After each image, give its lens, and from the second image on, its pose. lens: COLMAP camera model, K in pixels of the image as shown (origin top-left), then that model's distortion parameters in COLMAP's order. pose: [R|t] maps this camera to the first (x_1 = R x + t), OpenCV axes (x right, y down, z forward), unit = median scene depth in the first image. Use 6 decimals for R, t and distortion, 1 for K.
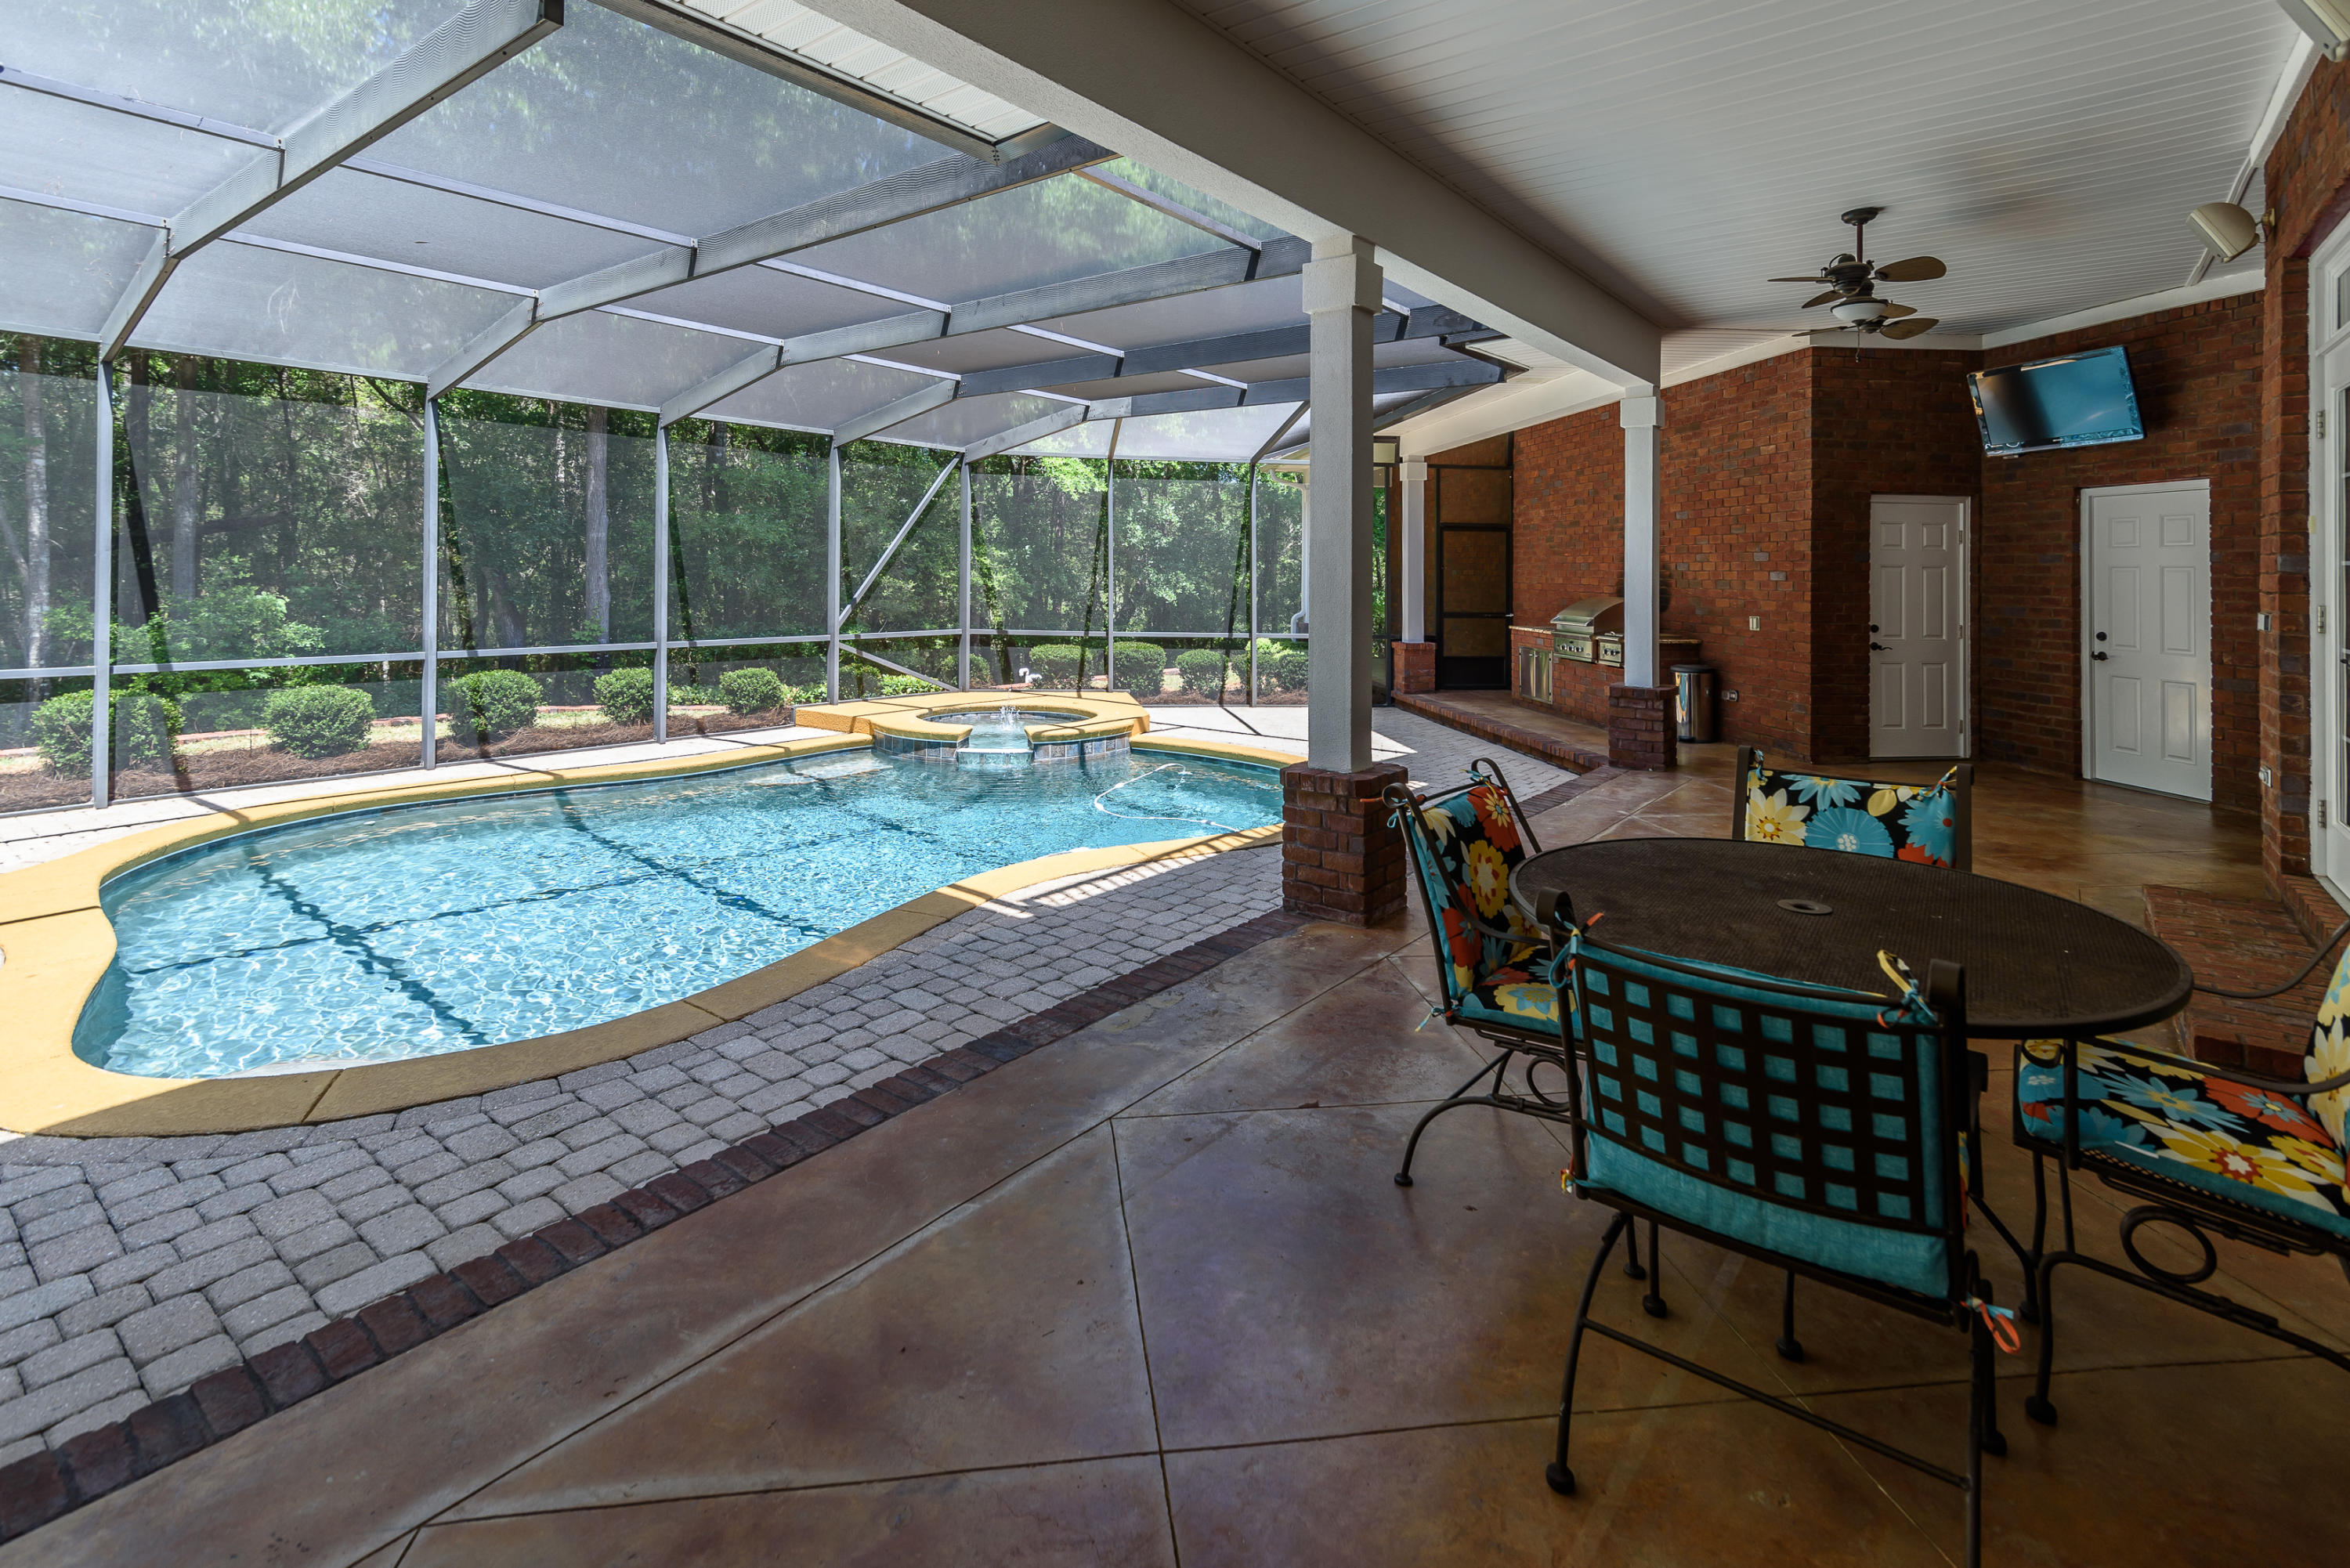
lens RADIAL K [[1087.9, 0, 1138.9], [0, 1087.9, 566.6], [0, 0, 1]] dist [0.003654, -0.000970]
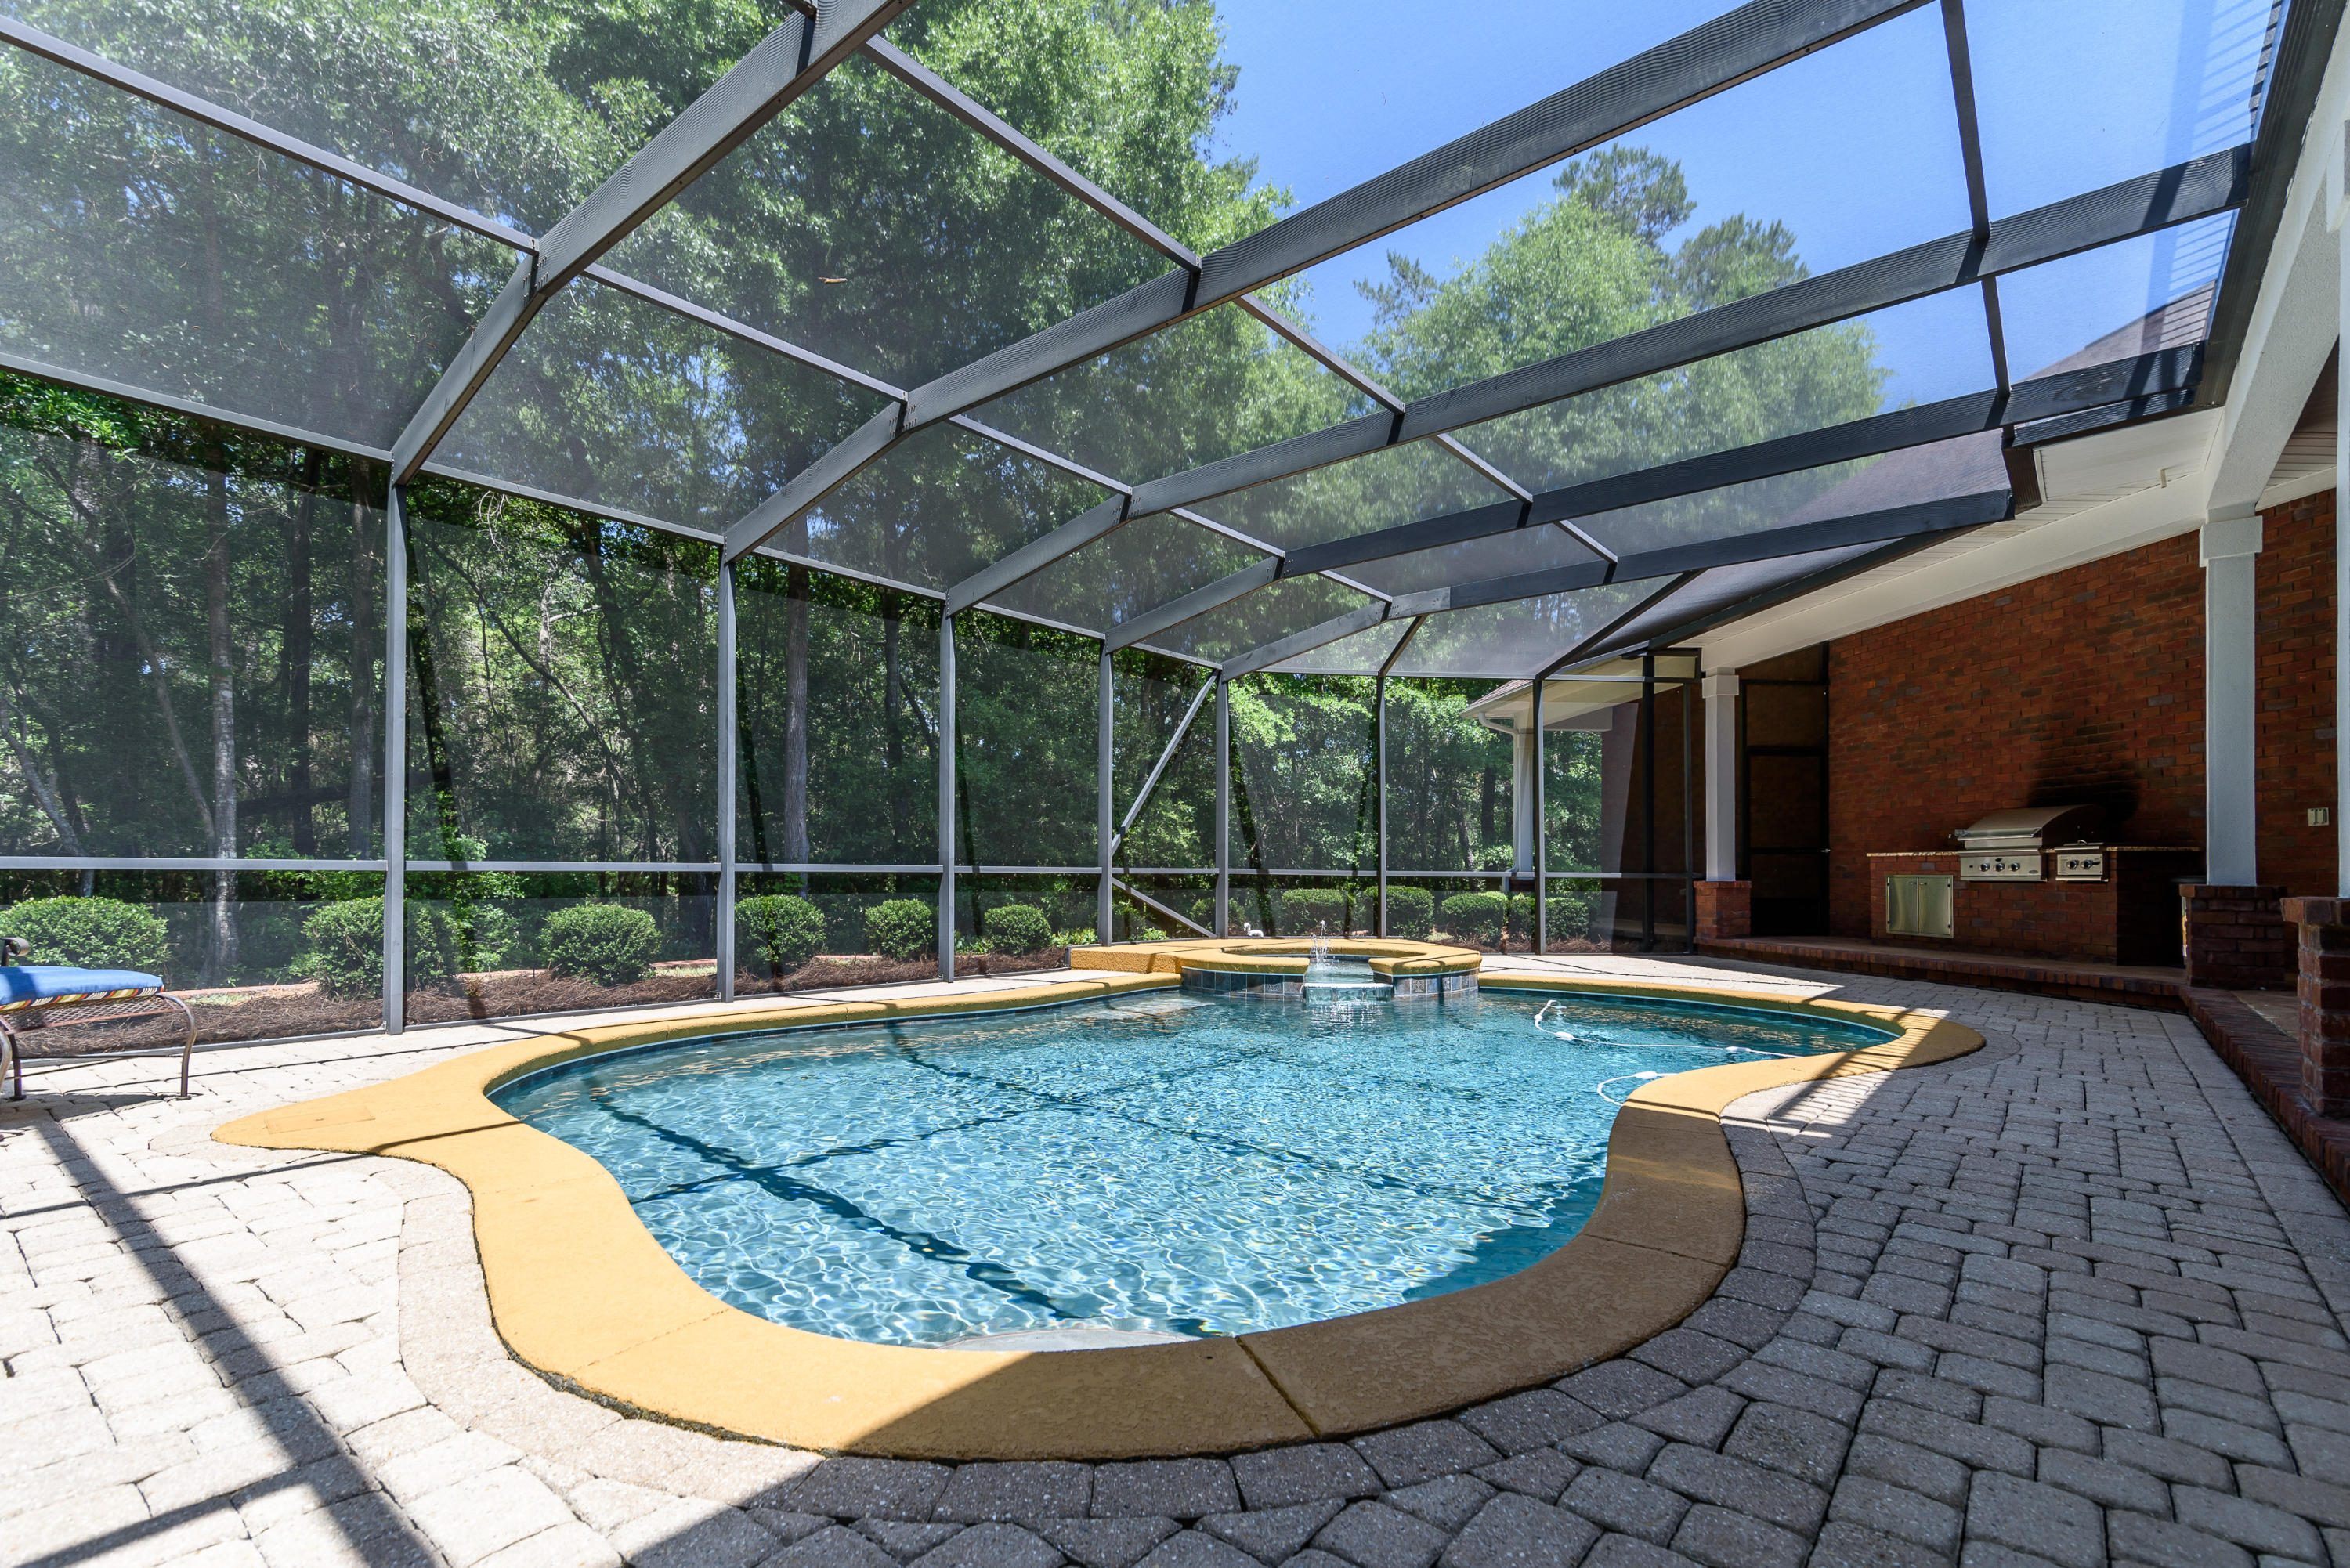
lens RADIAL K [[1087.9, 0, 1149.9], [0, 1087.9, 864.7], [0, 0, 1]] dist [0.003654, -0.000970]
pose [[0.999100, -0.012516, -0.040531, -0.243526], [0.012554, 0.999921, 0.000669, 0.070421], [0.040519, -0.001177, 0.999178, 0.141662]]
